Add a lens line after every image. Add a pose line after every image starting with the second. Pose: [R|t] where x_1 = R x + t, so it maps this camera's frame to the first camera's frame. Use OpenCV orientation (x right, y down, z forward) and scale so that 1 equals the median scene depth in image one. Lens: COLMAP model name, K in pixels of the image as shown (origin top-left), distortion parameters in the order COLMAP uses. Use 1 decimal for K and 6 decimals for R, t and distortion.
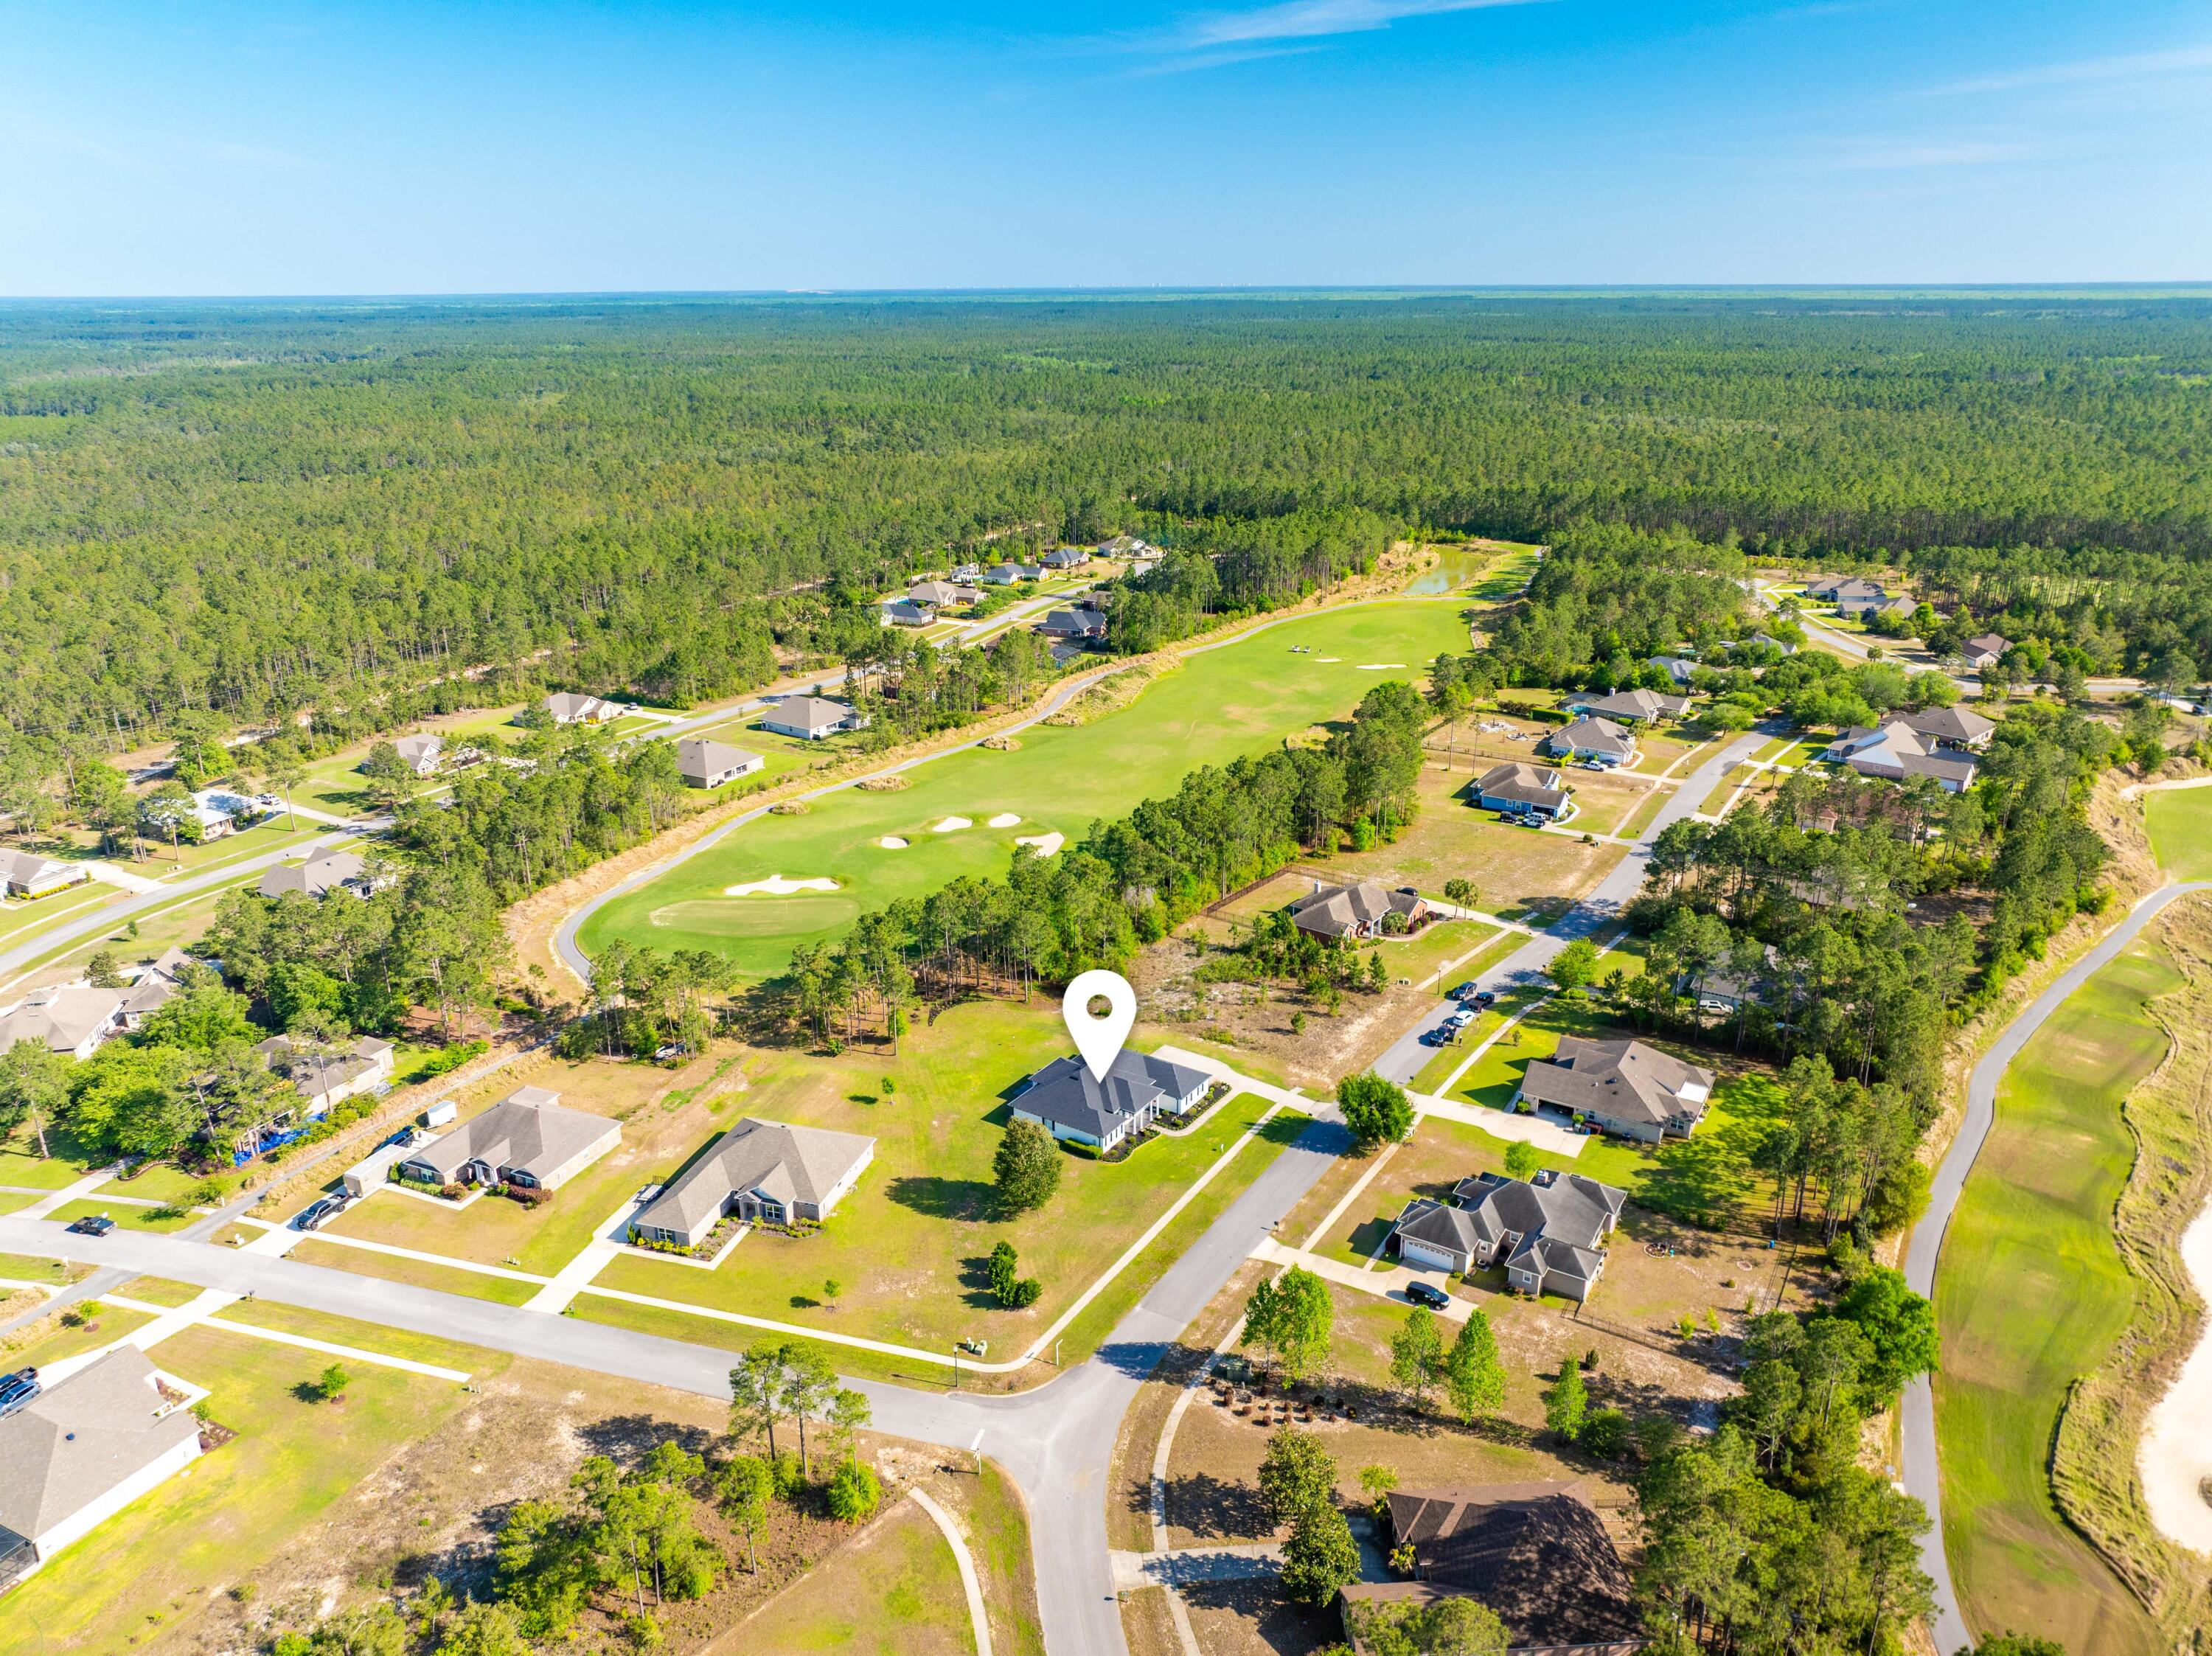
lens RADIAL K [[1547.2, 0, 1111.7], [0, 1547.2, 826.7], [0, 0, 1]] dist [0.007342, -0.005392]
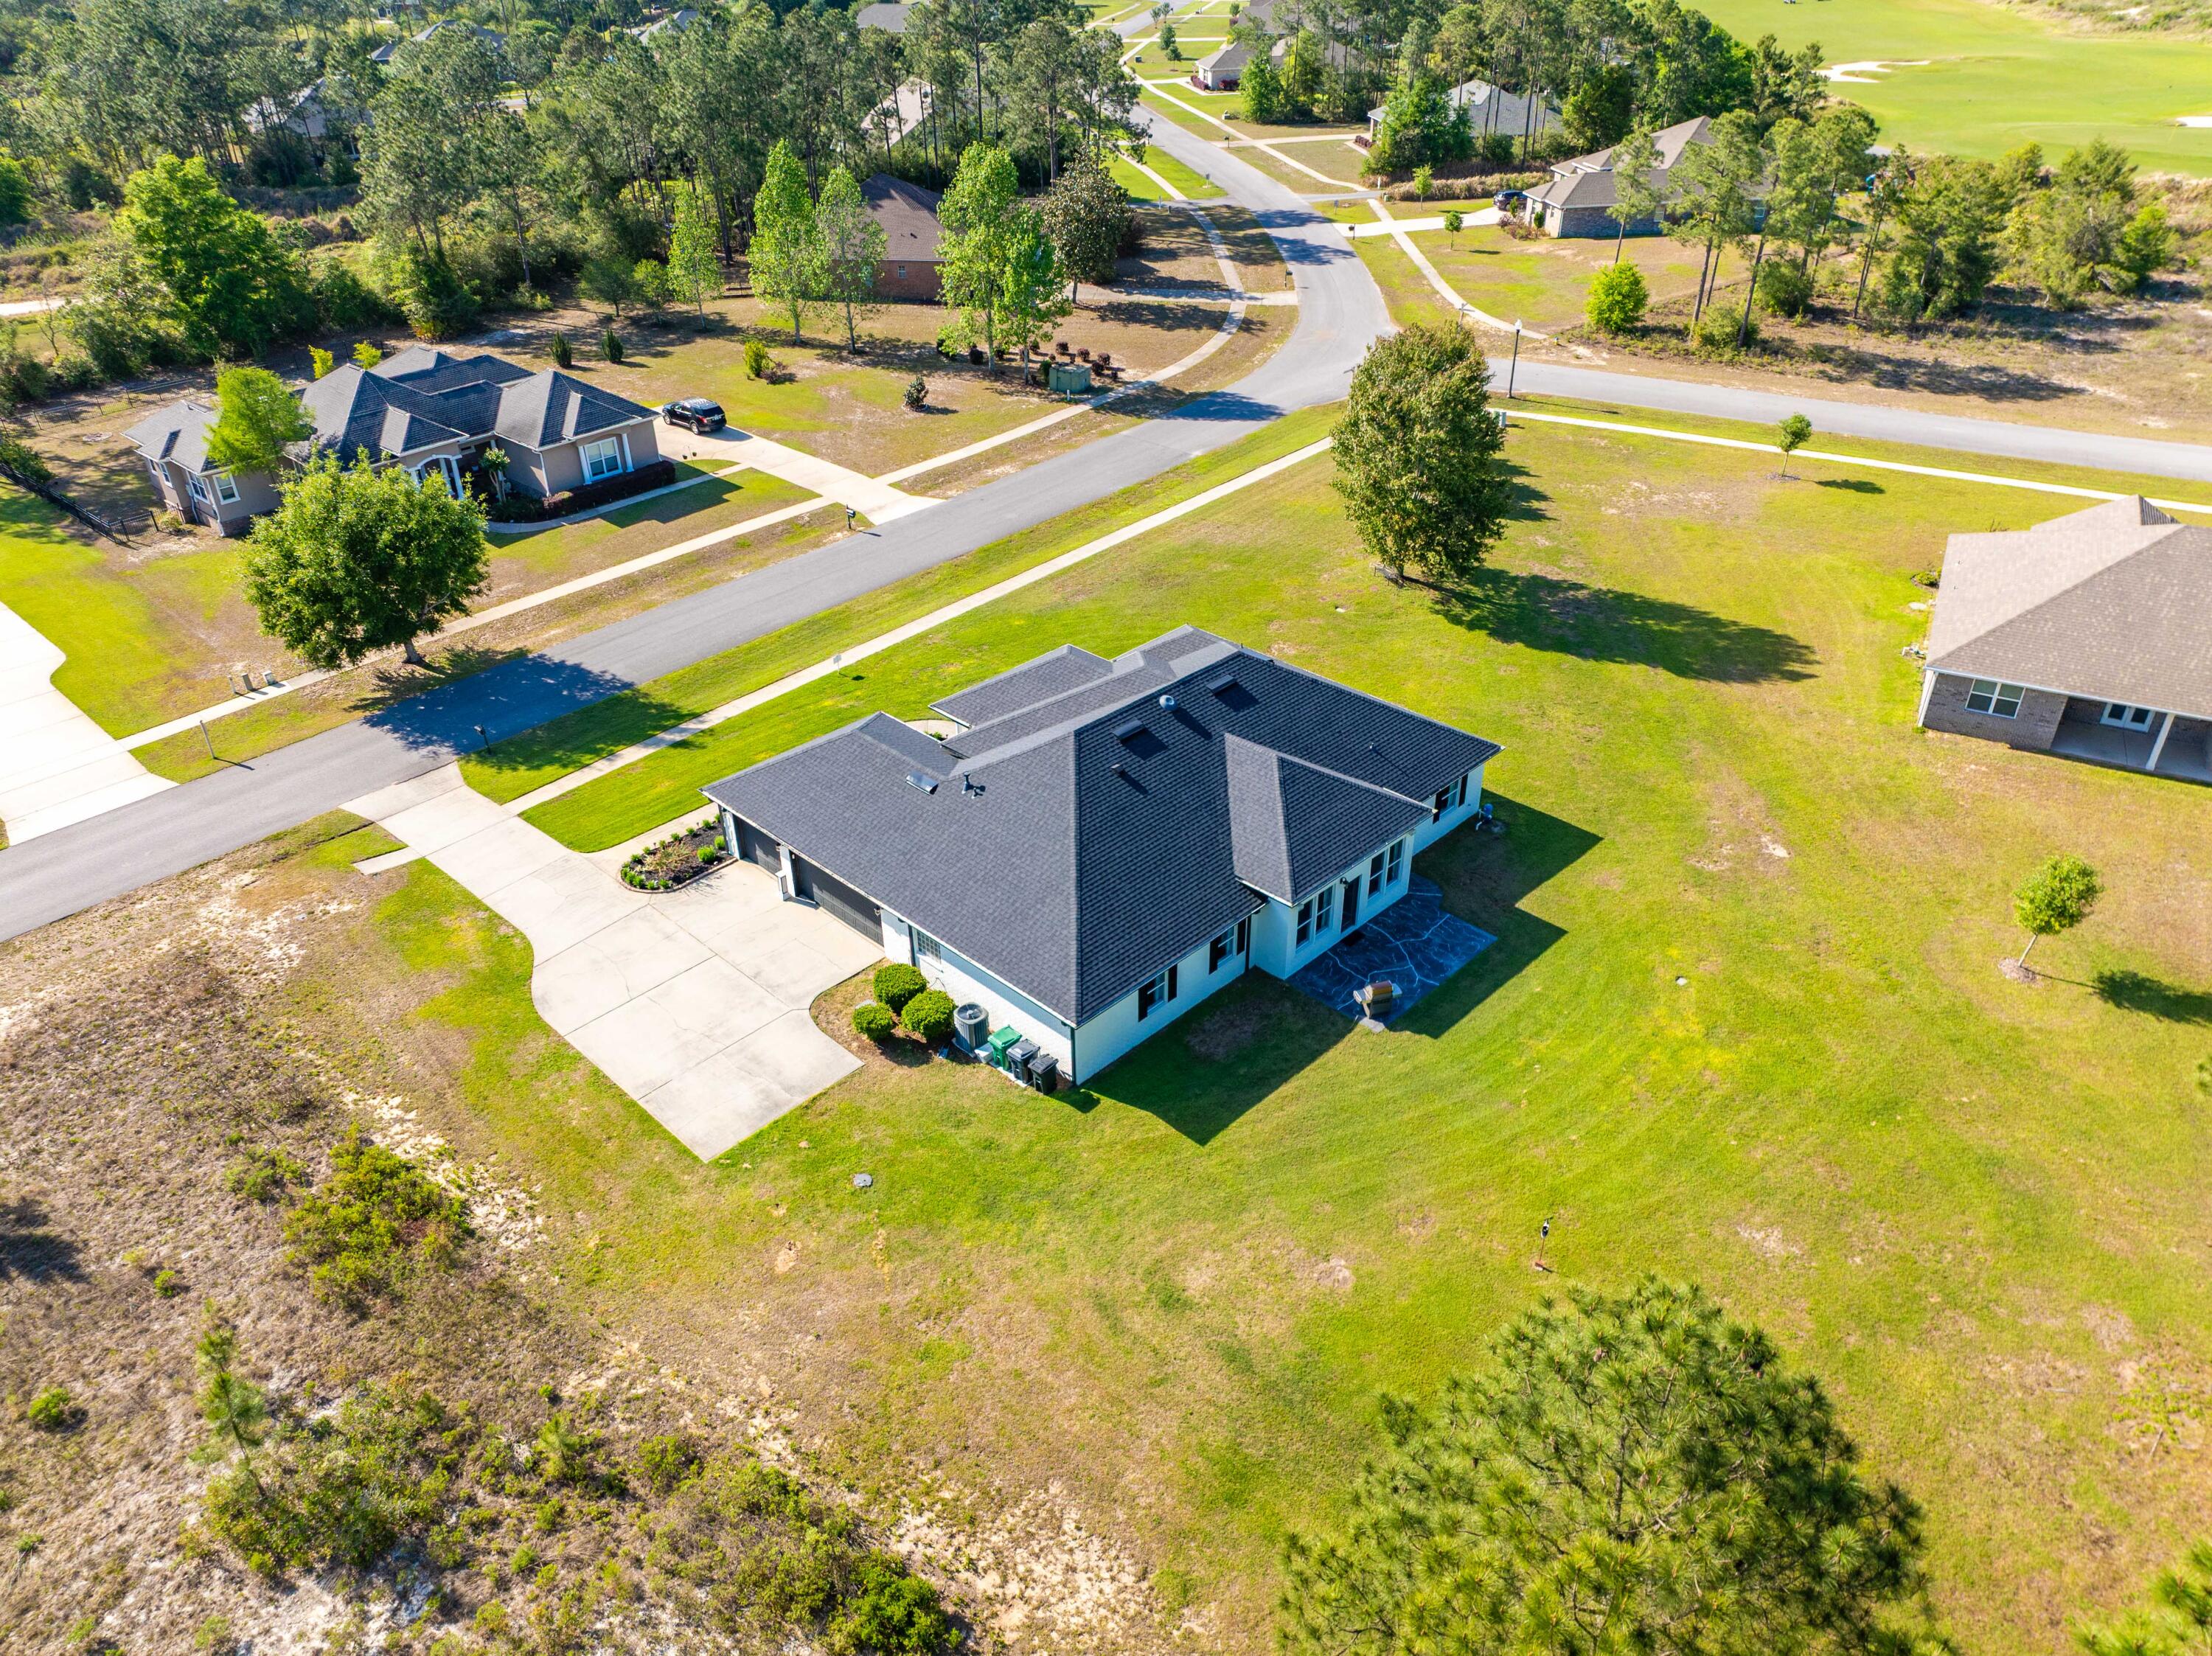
lens RADIAL K [[1547.2, 0, 1111.7], [0, 1547.2, 826.7], [0, 0, 1]] dist [0.007342, -0.005392]
pose [[-0.982994, -0.081466, 0.164577, -0.056708], [0.079349, 0.619796, 0.780741, -0.038213], [-0.165608, 0.780523, -0.602792, 1.508644]]
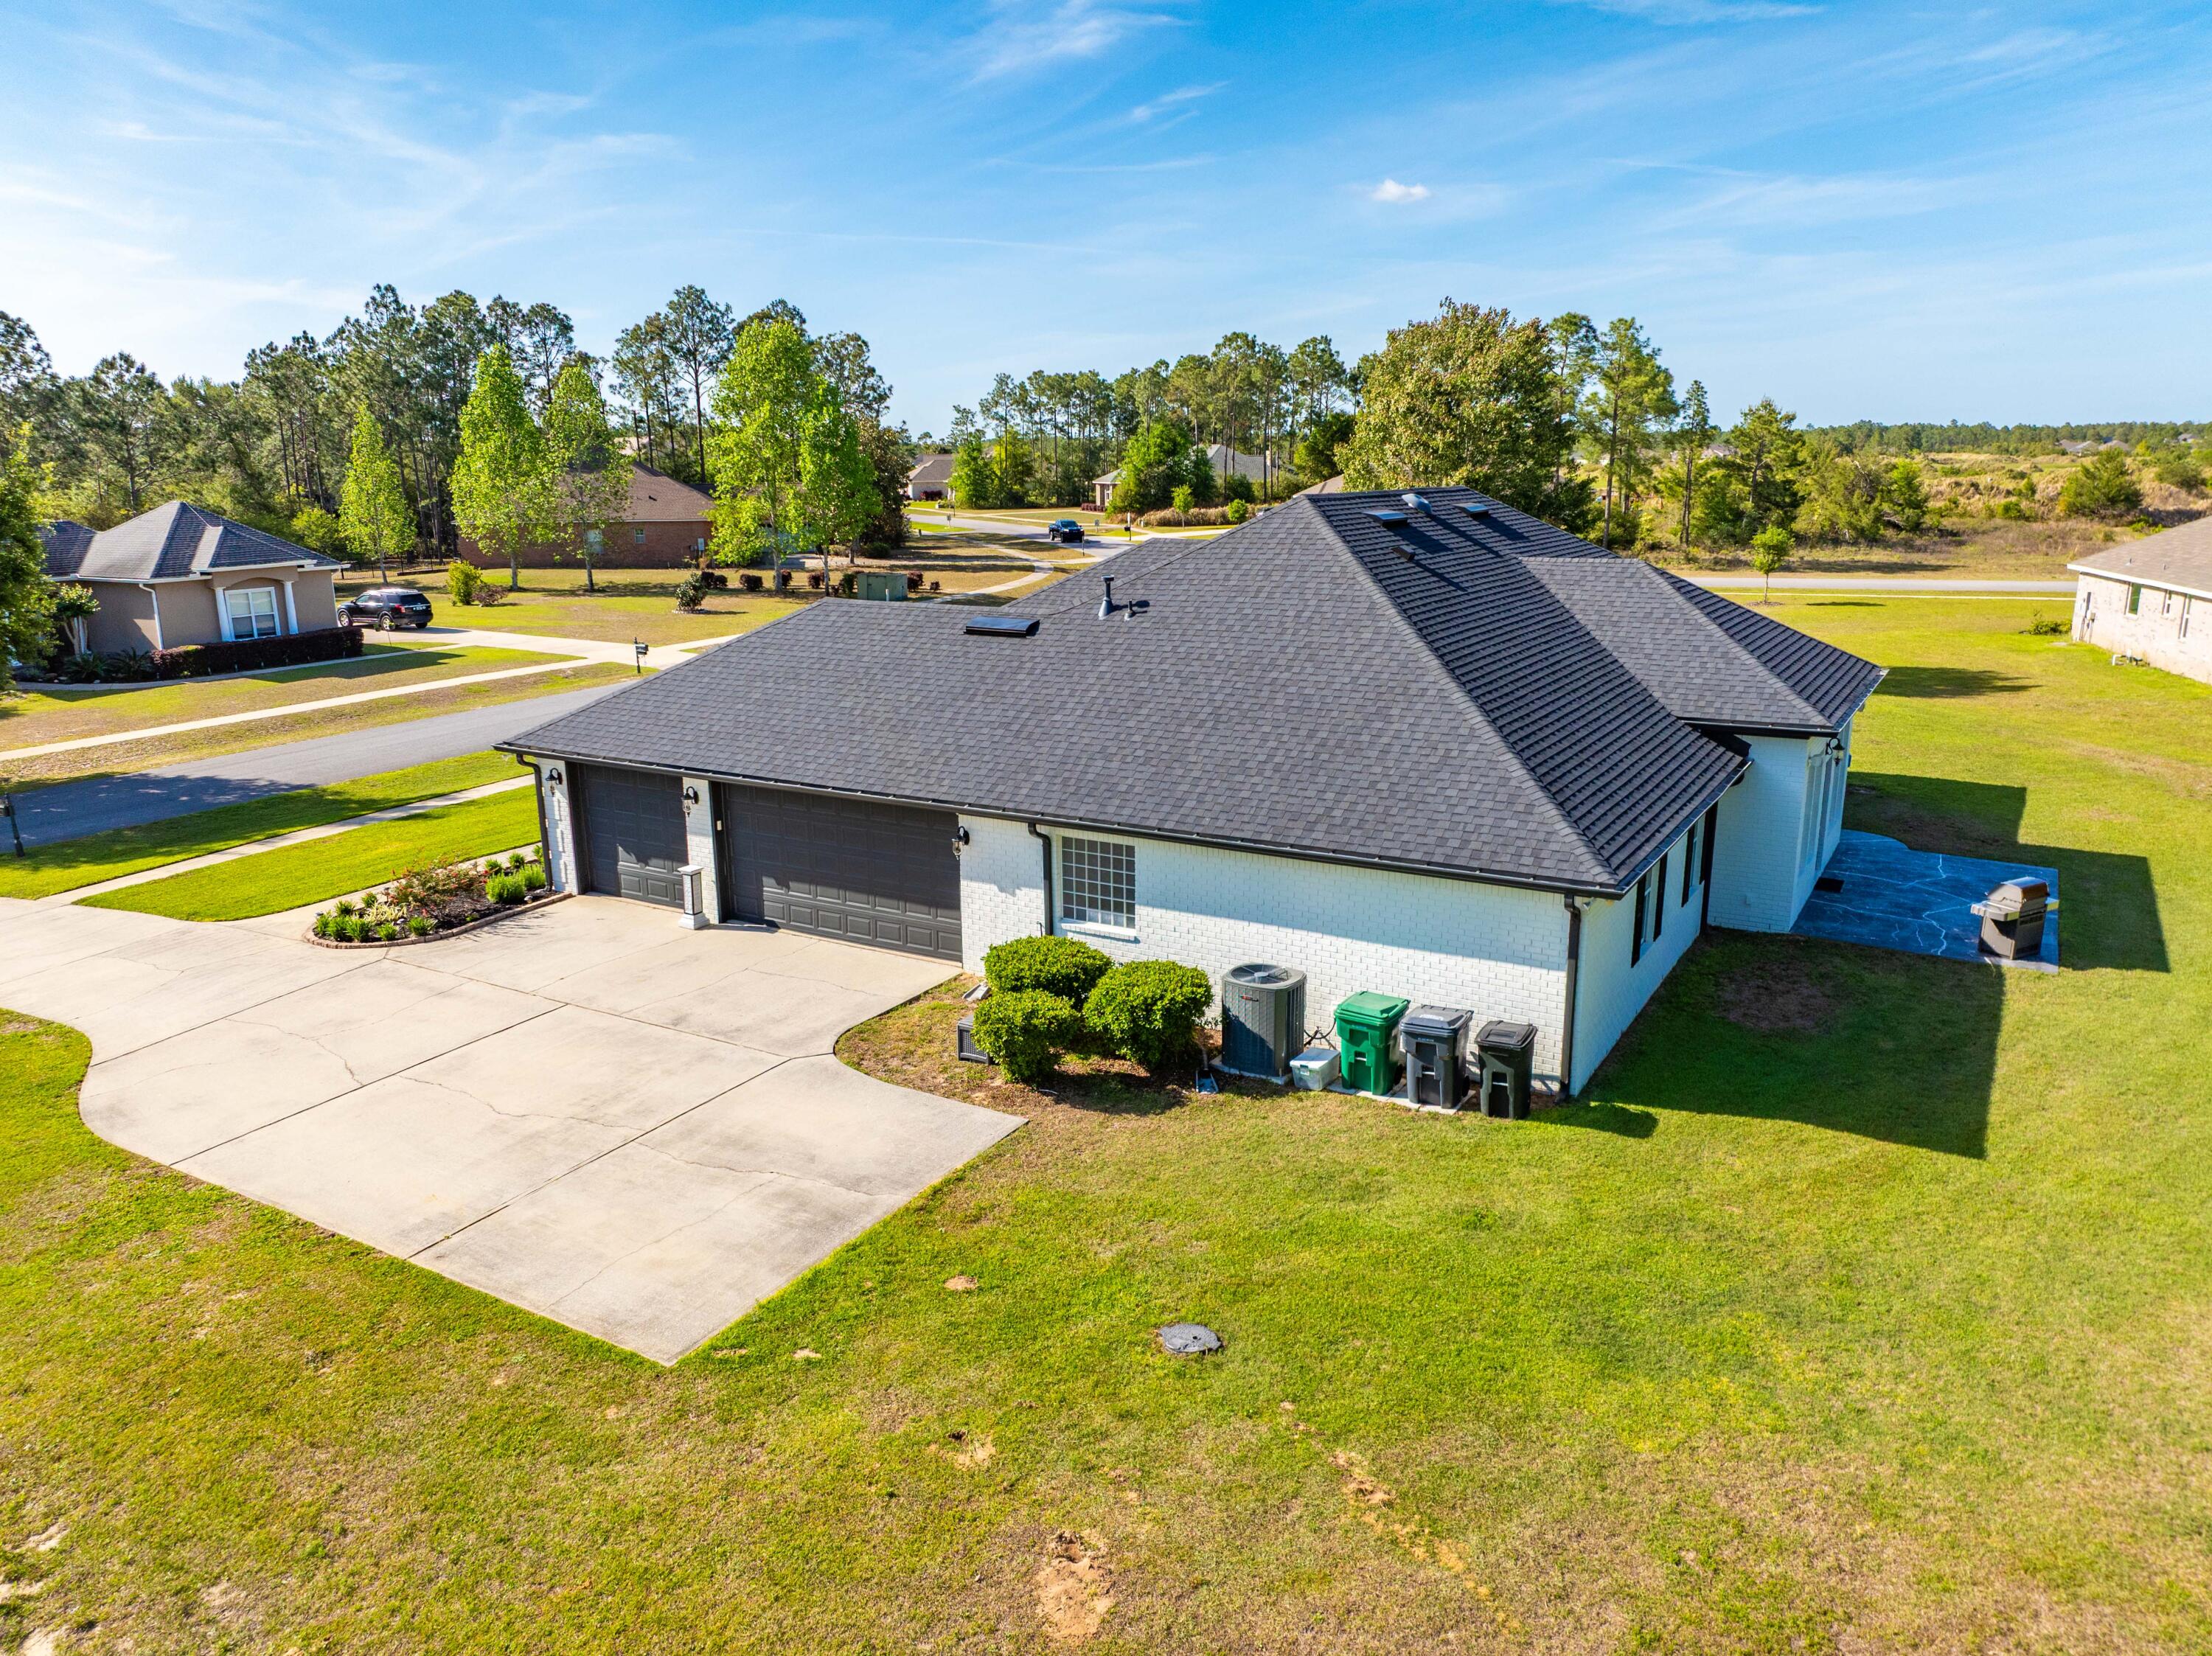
lens RADIAL K [[1547.2, 0, 1111.7], [0, 1547.2, 826.7], [0, 0, 1]] dist [0.007342, -0.005392]
pose [[-0.998587, 0.032520, -0.042031, 0.028929], [0.003988, 0.834538, 0.550935, 0.128389], [0.052993, 0.549989, -0.833489, 1.459844]]
